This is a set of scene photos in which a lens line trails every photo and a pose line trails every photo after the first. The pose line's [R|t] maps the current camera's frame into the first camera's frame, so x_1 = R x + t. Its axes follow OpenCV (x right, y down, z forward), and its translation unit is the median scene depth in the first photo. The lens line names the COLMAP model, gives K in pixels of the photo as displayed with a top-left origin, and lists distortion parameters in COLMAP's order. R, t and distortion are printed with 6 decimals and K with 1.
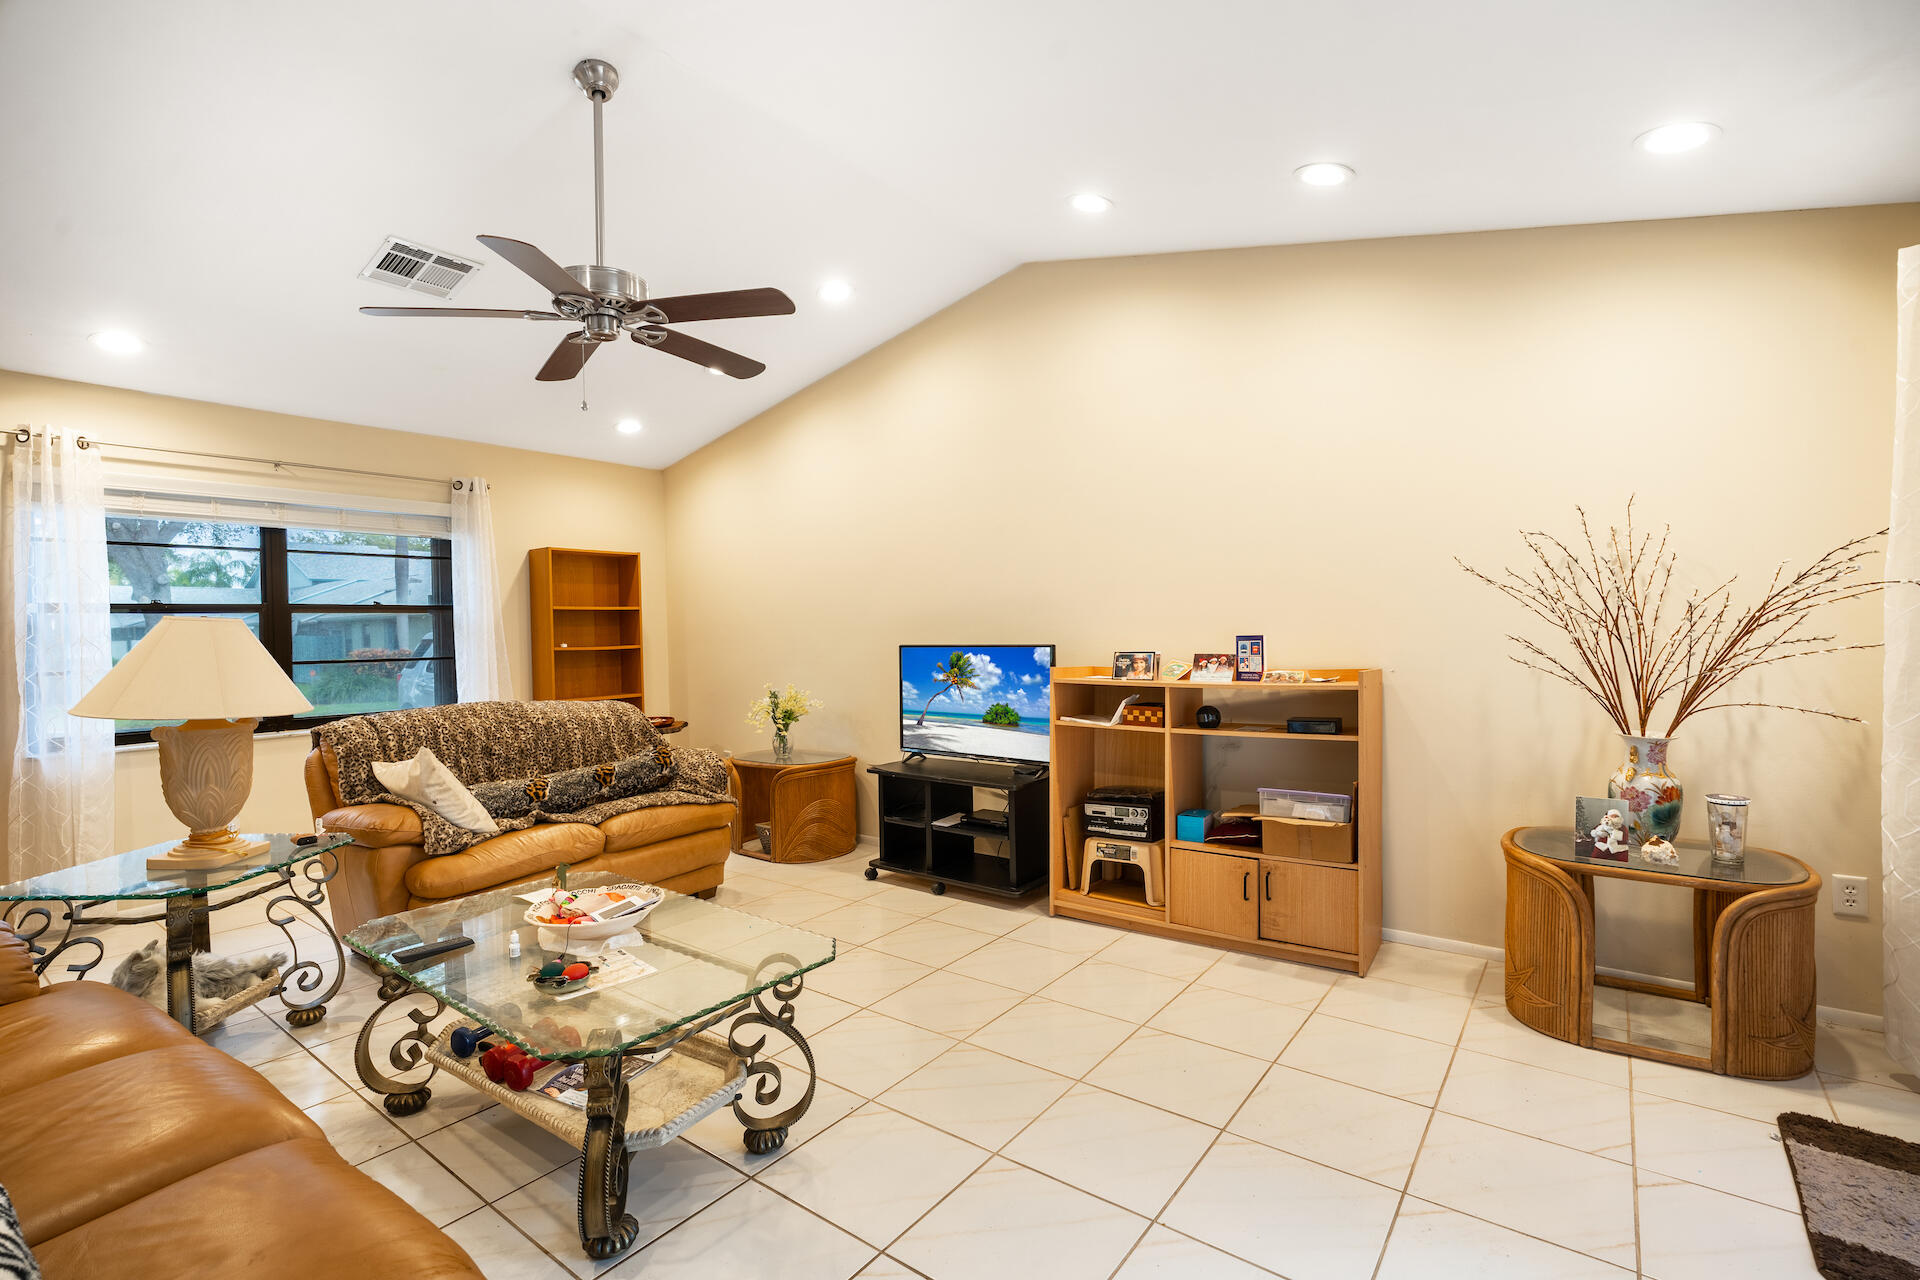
lens RADIAL K [[854.9, 0, 952.6], [0, 854.9, 644.2], [0, 0, 1]] dist [-0.003056, 0.000373]
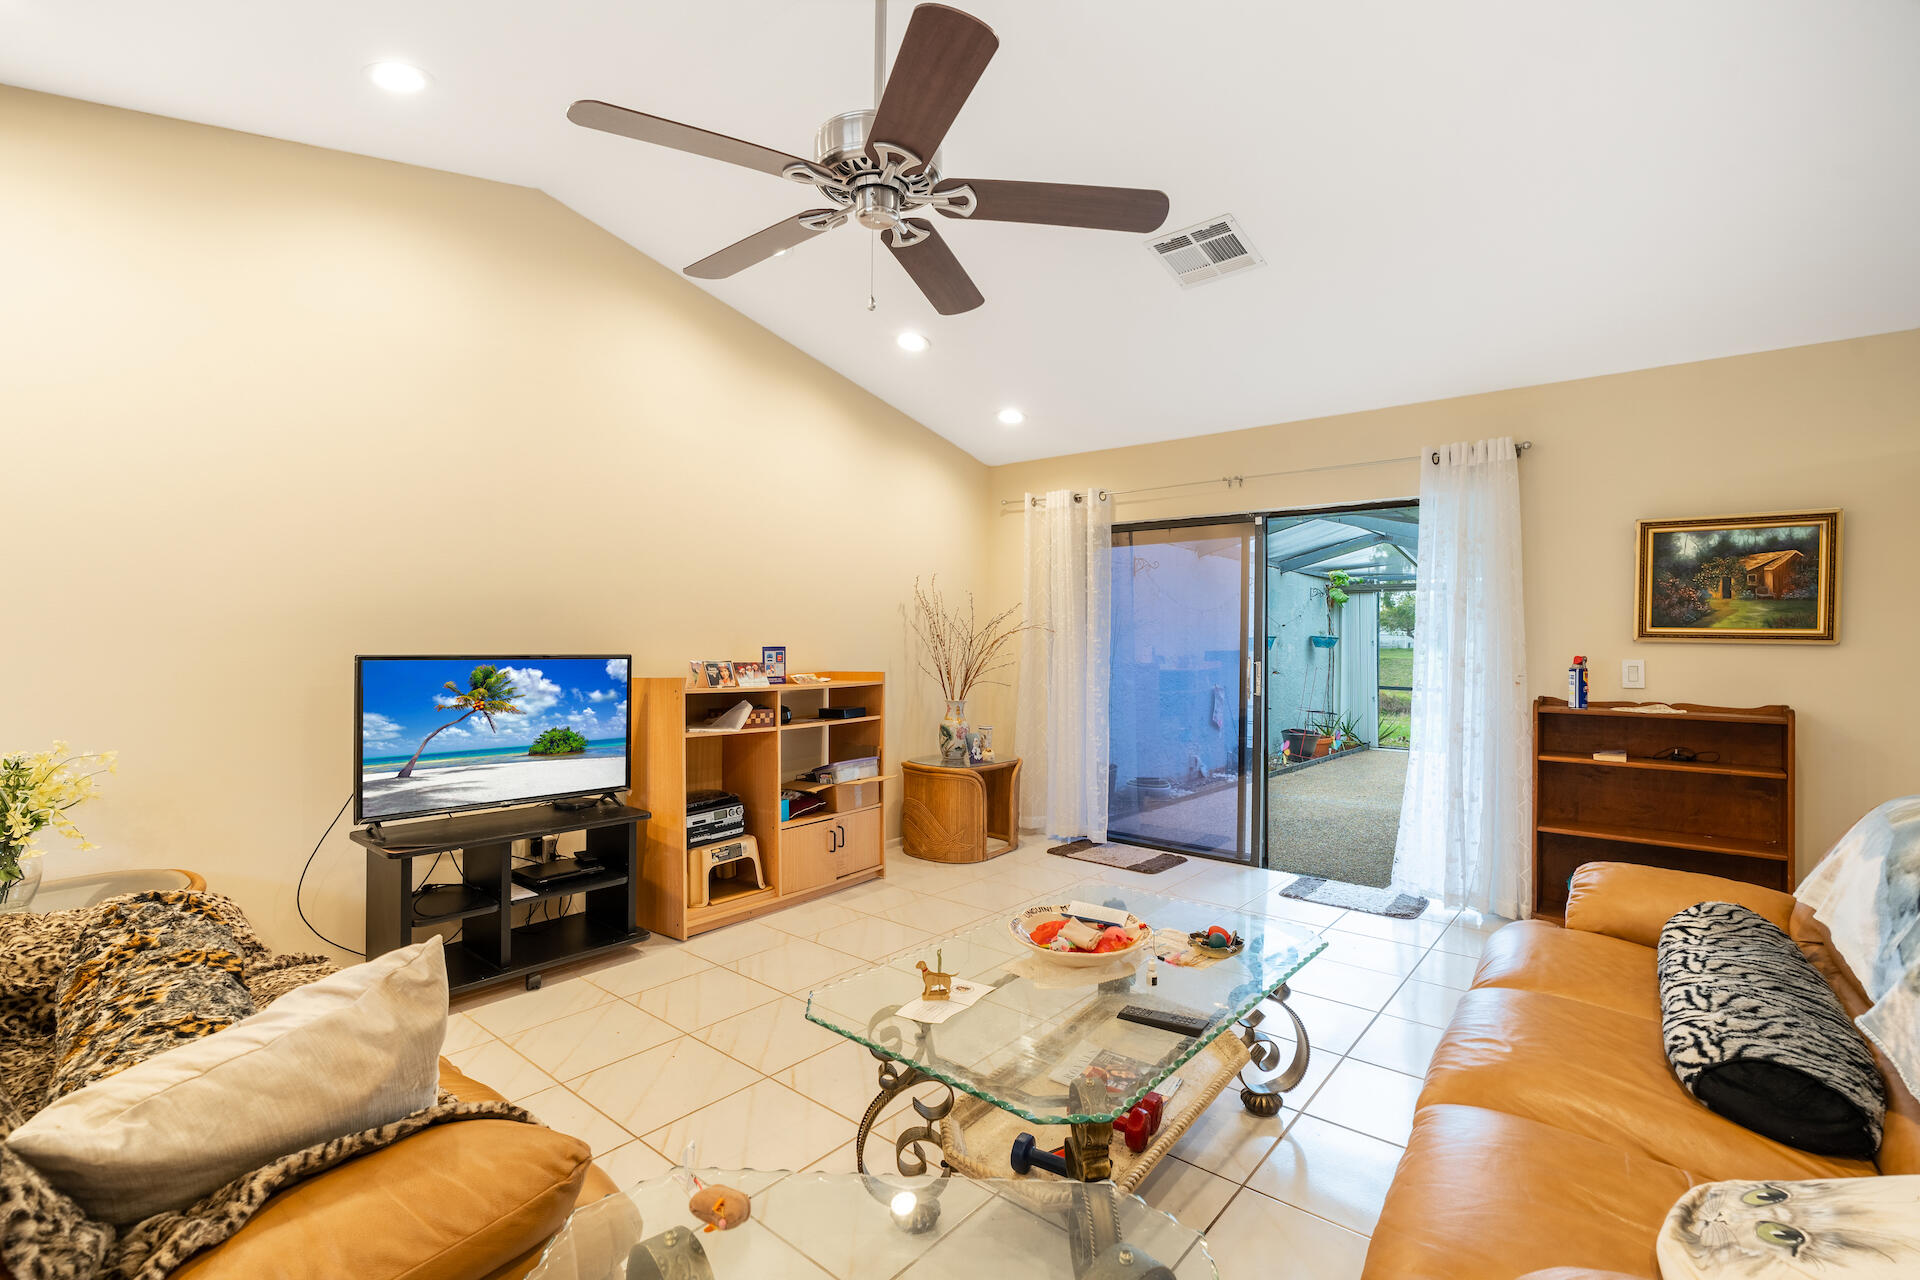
lens RADIAL K [[886.6, 0, 949.3], [0, 886.6, 638.8], [0, 0, 1]] dist [-0.080439, 0.037150]
pose [[0.045258, 0.019669, 0.998782, -0.856771], [0.014438, 0.999689, -0.020341, 0.007626], [-0.998871, 0.015341, 0.044960, 0.665180]]
